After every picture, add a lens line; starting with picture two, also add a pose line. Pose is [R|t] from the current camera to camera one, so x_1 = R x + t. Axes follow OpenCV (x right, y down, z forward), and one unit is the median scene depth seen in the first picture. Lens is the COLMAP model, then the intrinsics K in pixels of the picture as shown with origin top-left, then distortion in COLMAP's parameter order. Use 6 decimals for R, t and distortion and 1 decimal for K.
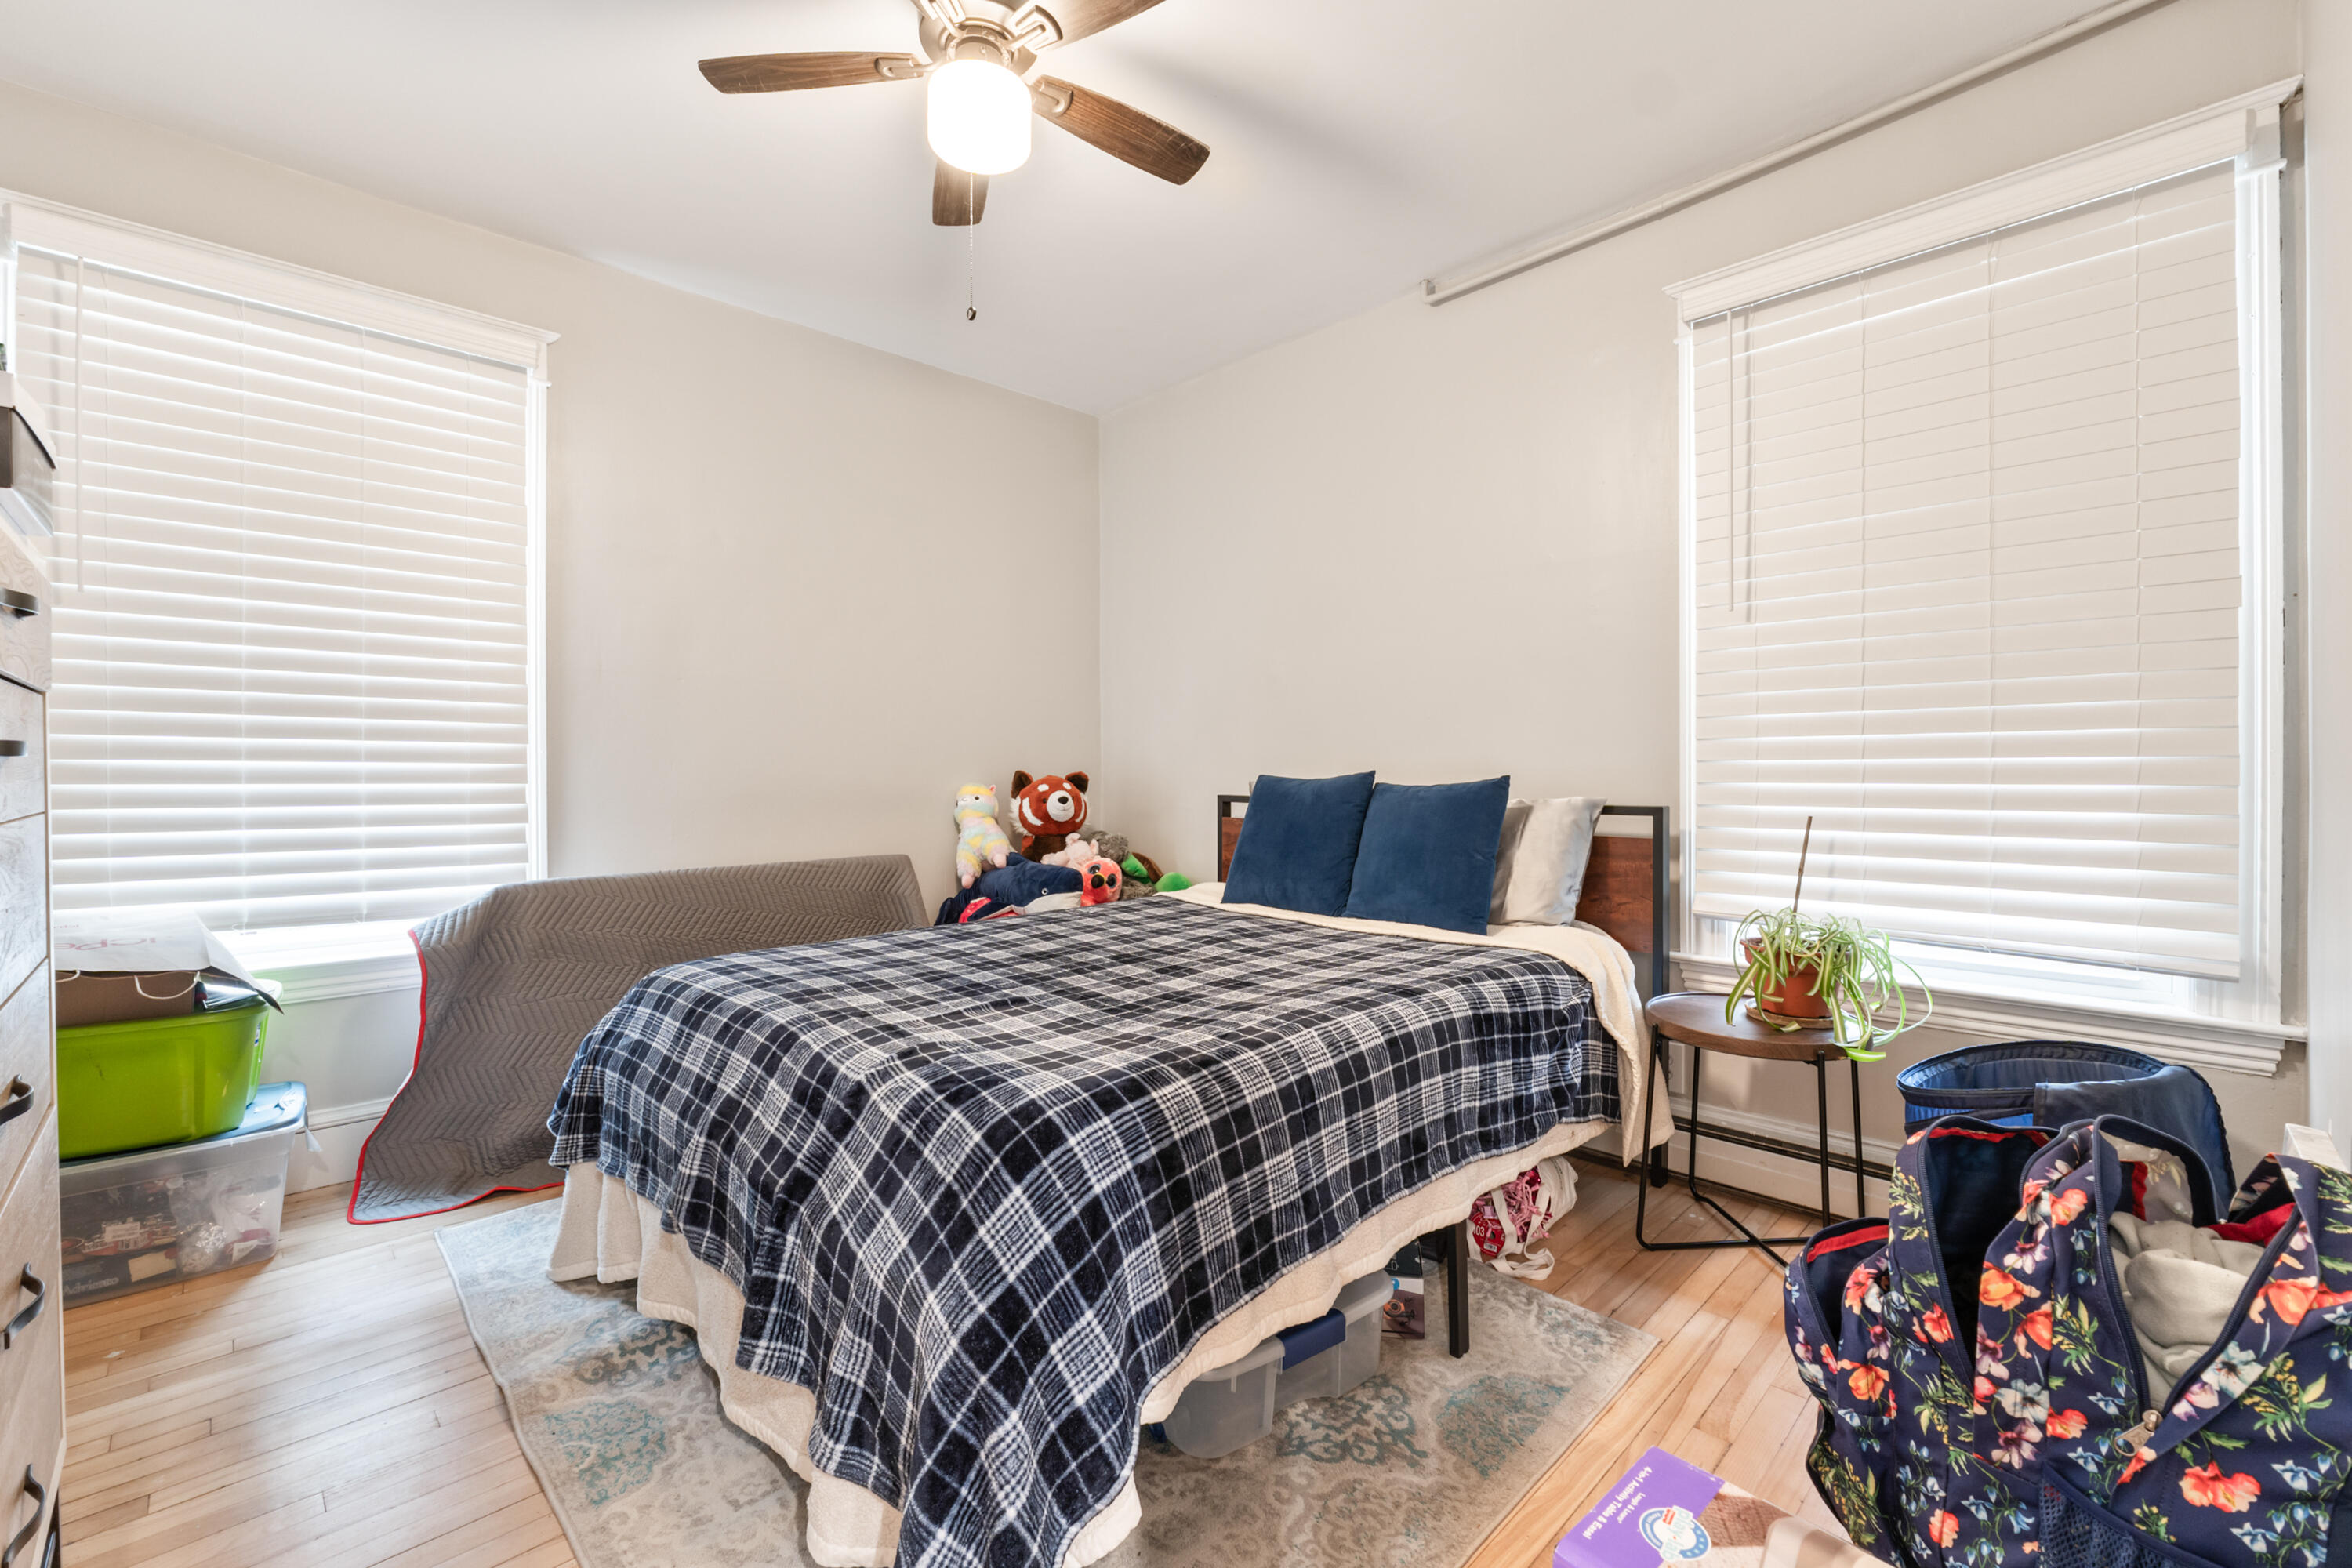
lens RADIAL K [[998.1, 0, 1164.6], [0, 998.1, 770.6], [0, 0, 1]] dist [-0.001548, -0.000539]
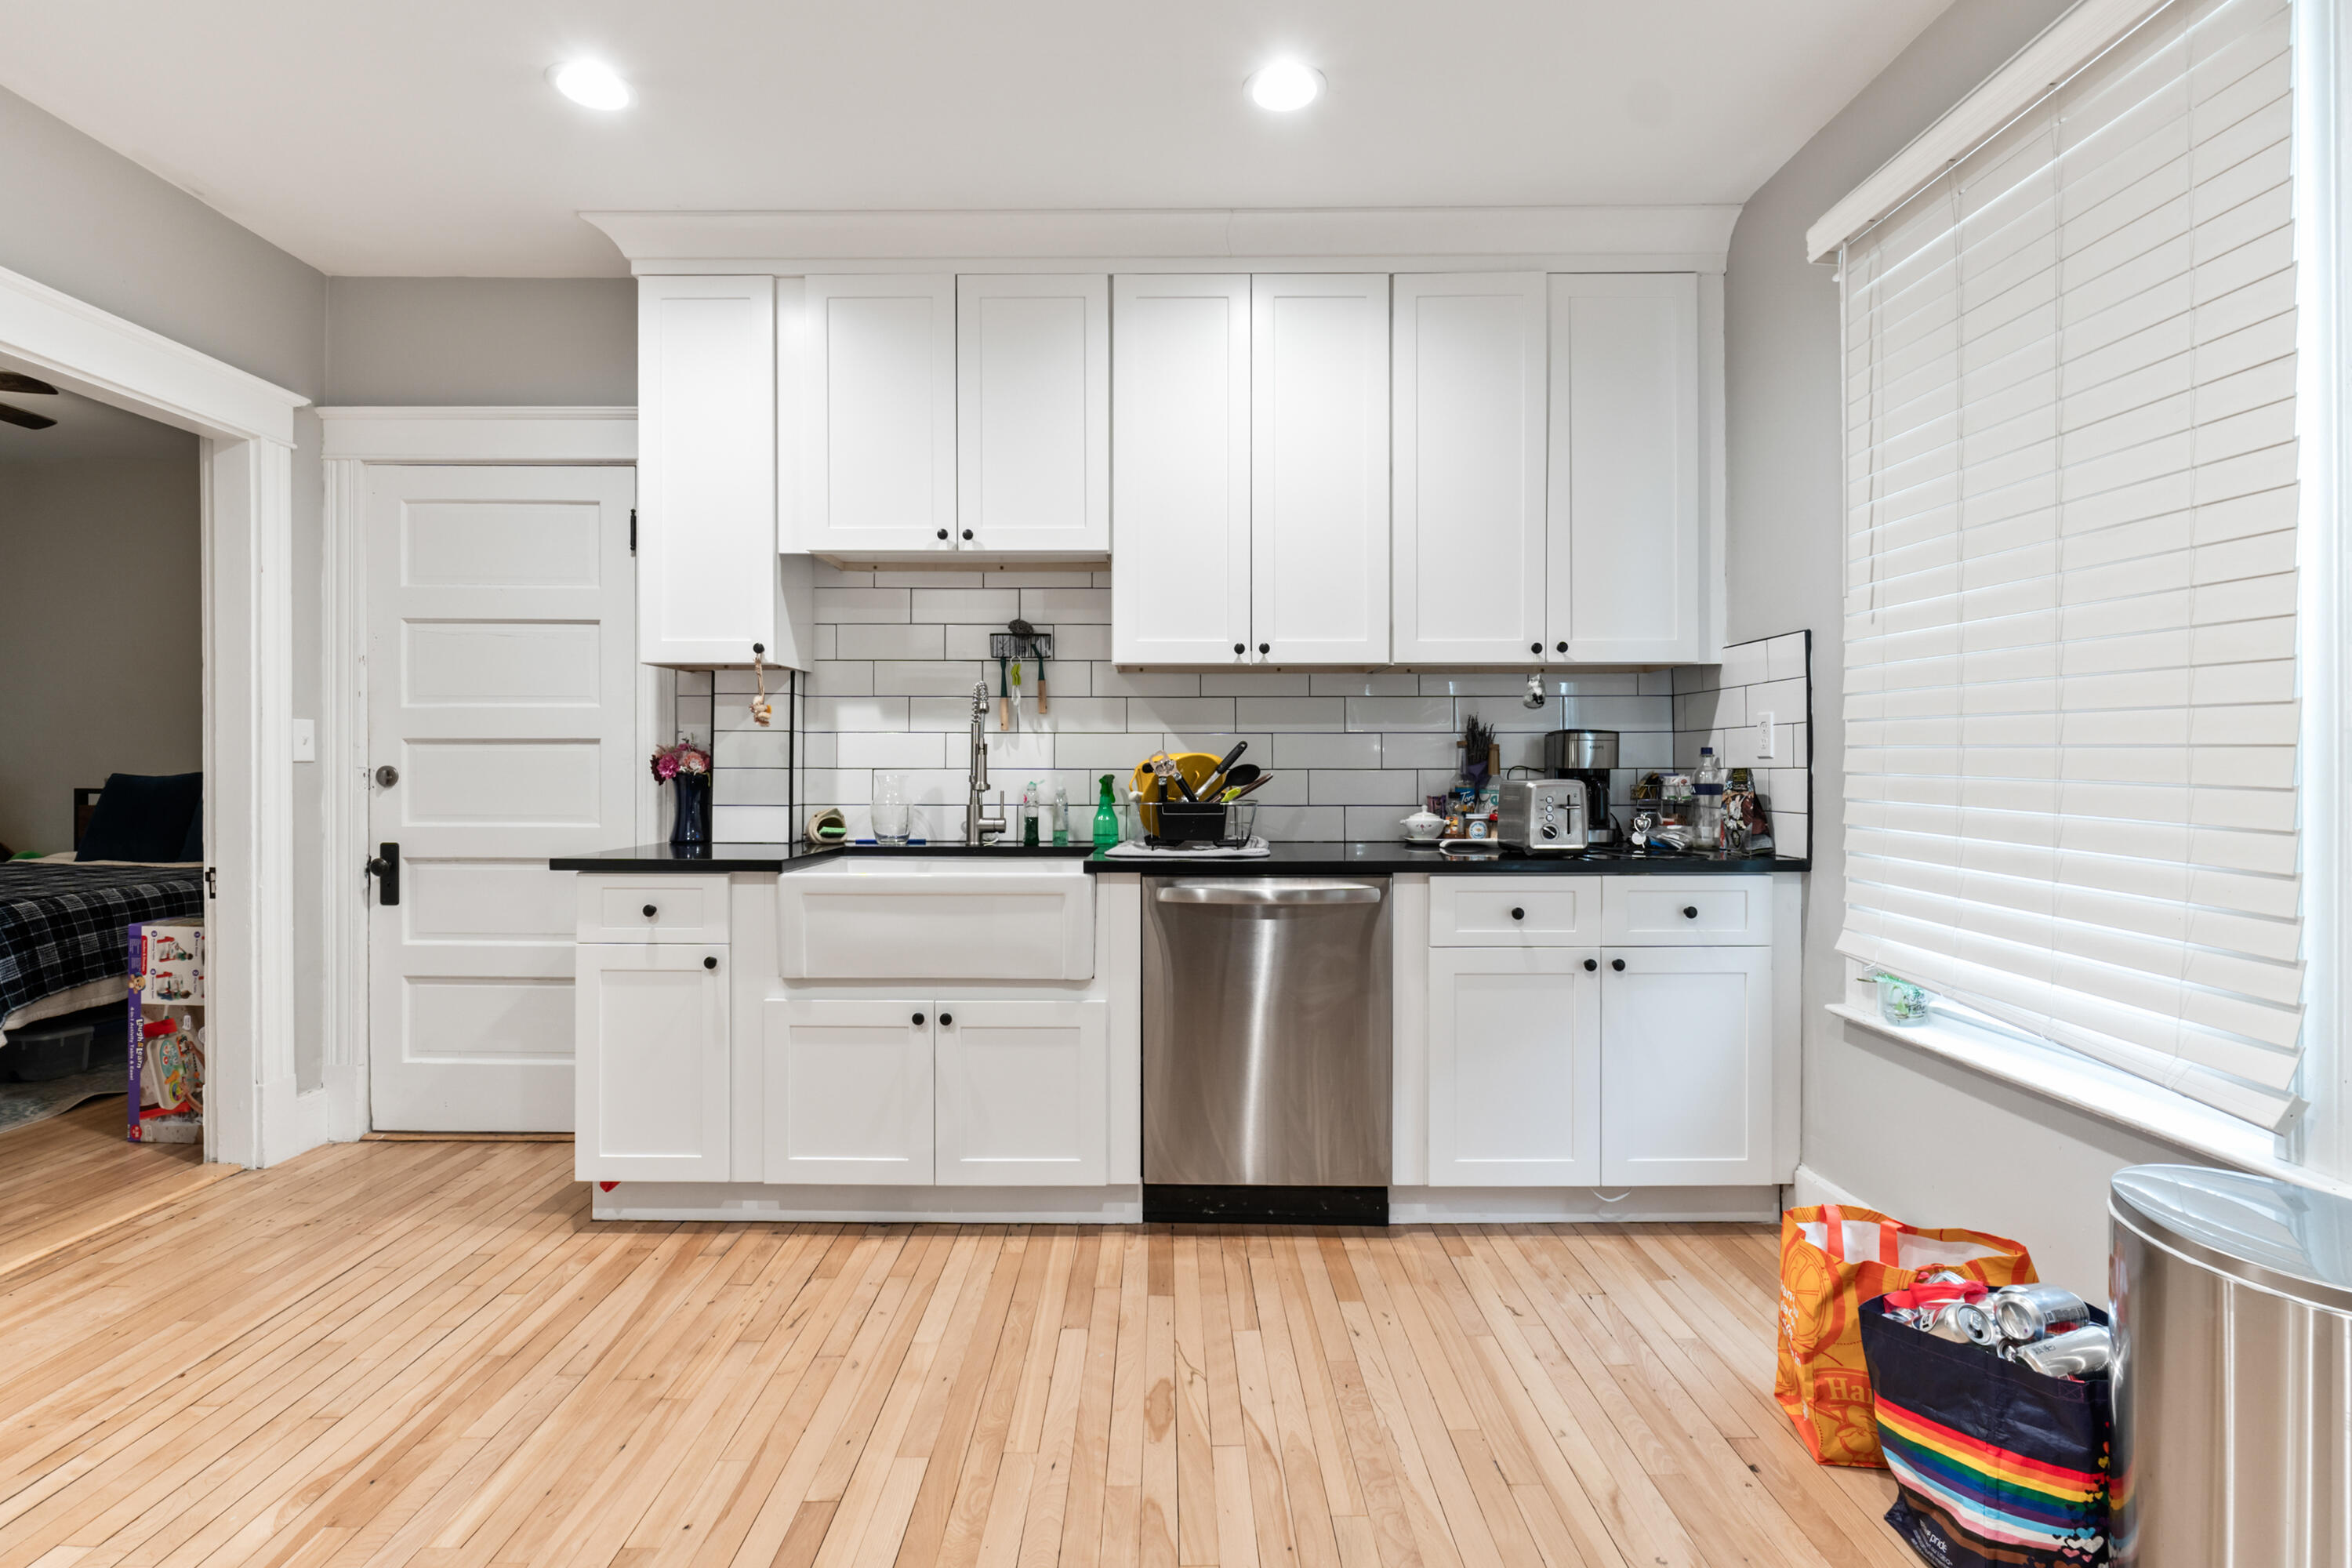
lens RADIAL K [[1142.8, 0, 1176.0], [0, 1142.8, 784.0], [0, 0, 1]] dist [-0.002584, -0.000852]
pose [[0.700035, 0.000182, 0.714109, -0.007038], [-0.007175, 0.999951, 0.006779, -0.005144], [-0.714073, -0.009869, 0.700002, -2.710473]]
